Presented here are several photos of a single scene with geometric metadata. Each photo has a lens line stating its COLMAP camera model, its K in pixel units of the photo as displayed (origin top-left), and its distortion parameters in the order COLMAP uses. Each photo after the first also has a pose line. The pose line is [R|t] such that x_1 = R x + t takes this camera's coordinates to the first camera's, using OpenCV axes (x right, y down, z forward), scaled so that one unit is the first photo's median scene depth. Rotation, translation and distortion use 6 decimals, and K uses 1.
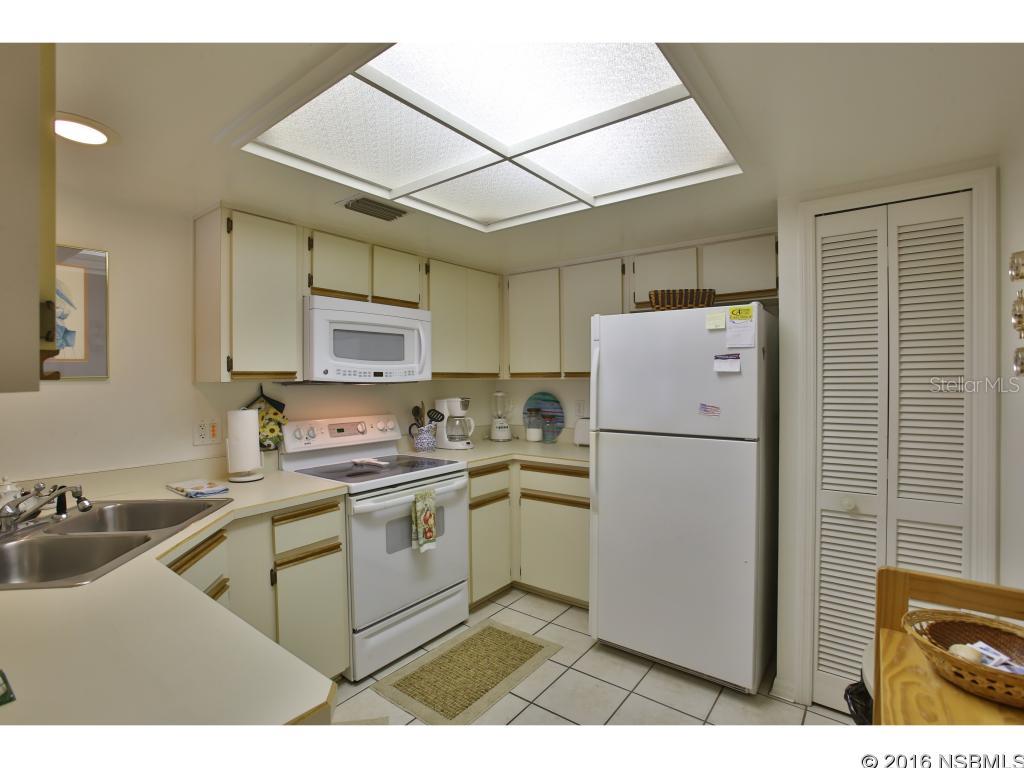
lens RADIAL K [[492.6, 0, 505.9], [0, 492.6, 384.5], [0, 0, 1]] dist [-0.048015, 0.005356]
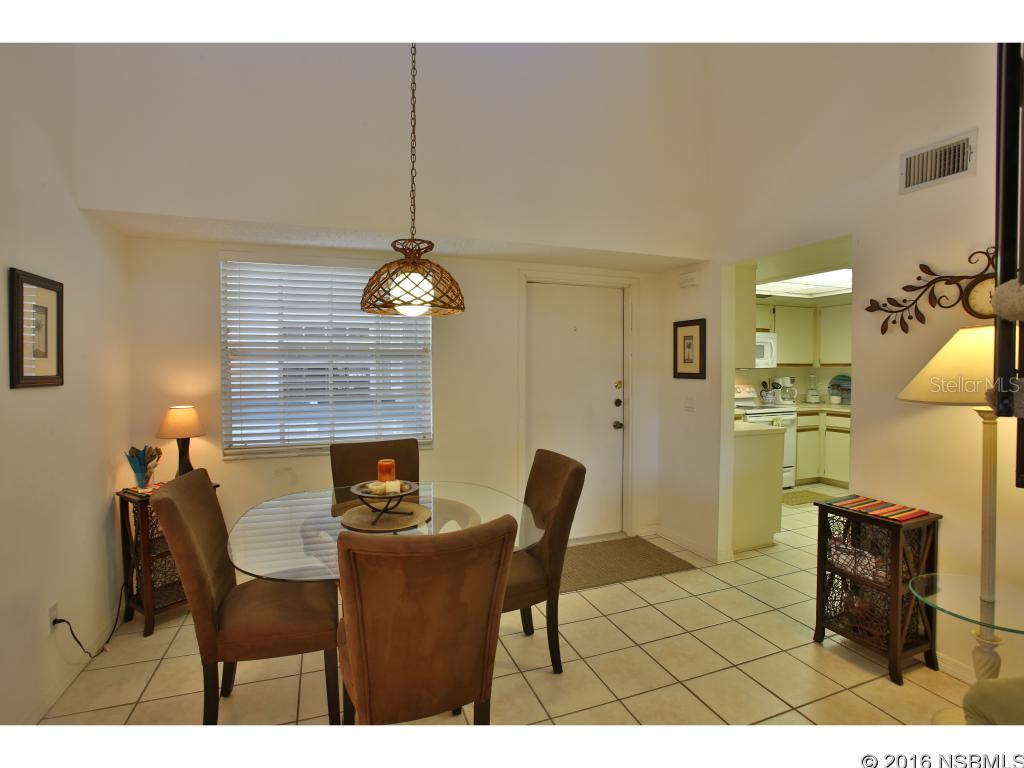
lens RADIAL K [[492.6, 0, 516.8], [0, 492.6, 376.1], [0, 0, 1]] dist [-0.048015, 0.005356]
pose [[0.858156, 0.017550, -0.513088, -0.035846], [-0.009685, 0.999791, 0.017999, 0.000408], [0.513297, -0.010476, 0.858147, -1.067863]]
